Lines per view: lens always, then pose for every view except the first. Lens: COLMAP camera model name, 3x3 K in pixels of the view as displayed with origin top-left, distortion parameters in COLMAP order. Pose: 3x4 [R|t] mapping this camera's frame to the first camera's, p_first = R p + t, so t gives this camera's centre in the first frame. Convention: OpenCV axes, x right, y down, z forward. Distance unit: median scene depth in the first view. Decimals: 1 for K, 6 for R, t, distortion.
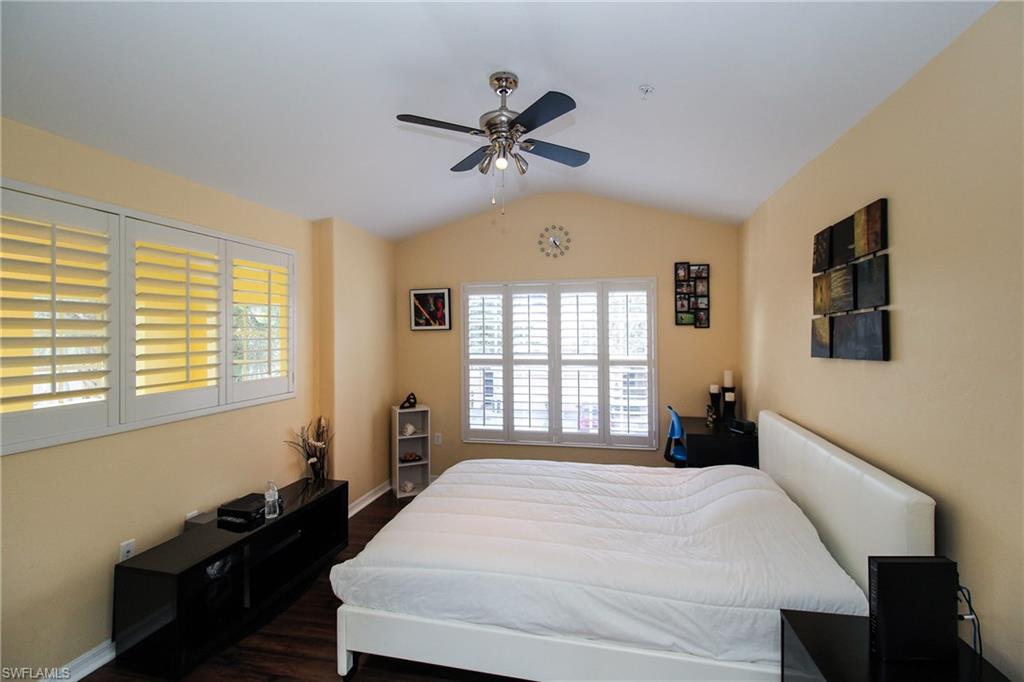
lens RADIAL K [[467.6, 0, 509.9], [0, 467.6, 339.7], [0, 0, 1]] dist [0.002896, -0.000808]
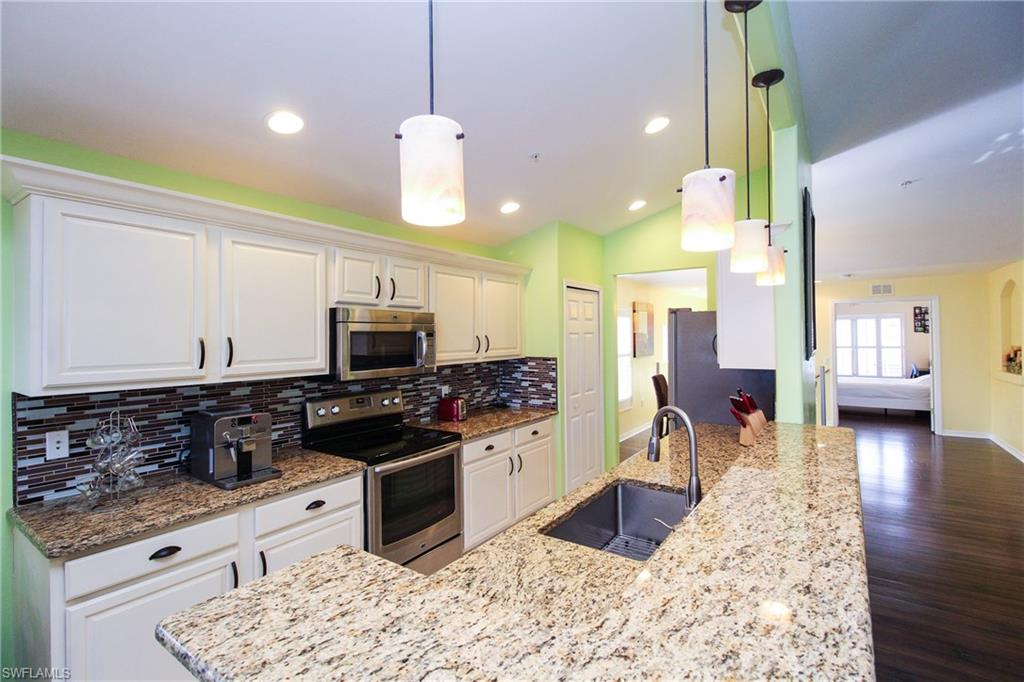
lens RADIAL K [[467.6, 0, 512.8], [0, 467.6, 337.2], [0, 0, 1]] dist [0.002896, -0.000808]
pose [[0.922210, -0.009083, -0.386583, -0.621433], [0.008199, 0.999959, -0.003935, -0.009328], [0.386603, 0.000460, 0.922246, -2.017142]]
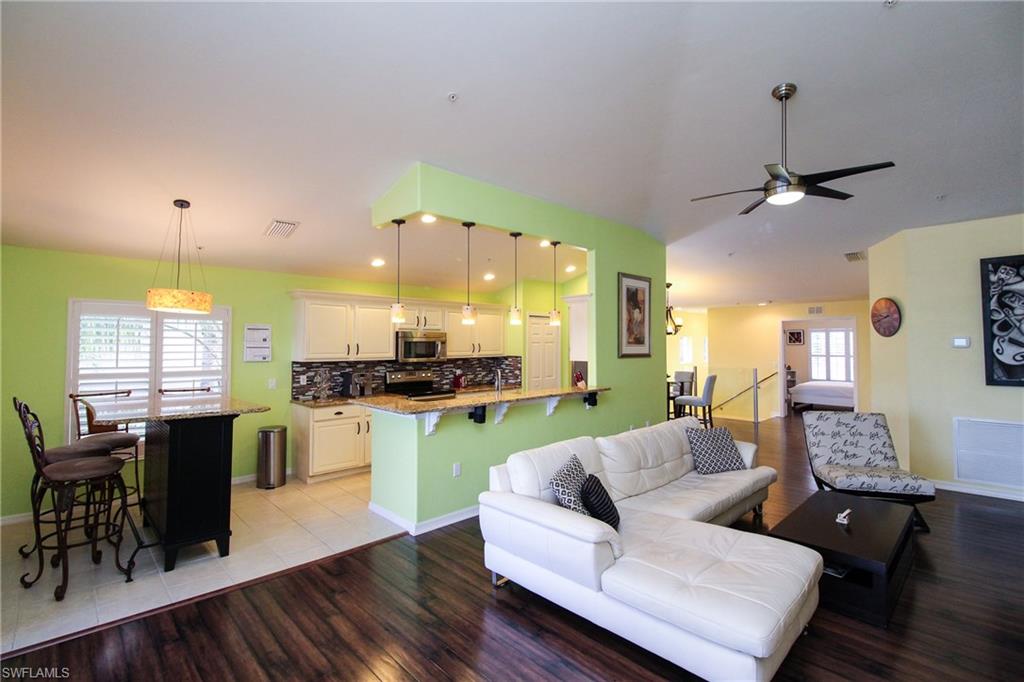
lens RADIAL K [[467.6, 0, 511.6], [0, 467.6, 337.6], [0, 0, 1]] dist [0.002896, -0.000808]
pose [[0.824076, -0.004717, -0.566459, 0.025689], [-0.004545, 0.999878, -0.014938, -0.012708], [0.566461, 0.014884, 0.823954, -2.525122]]
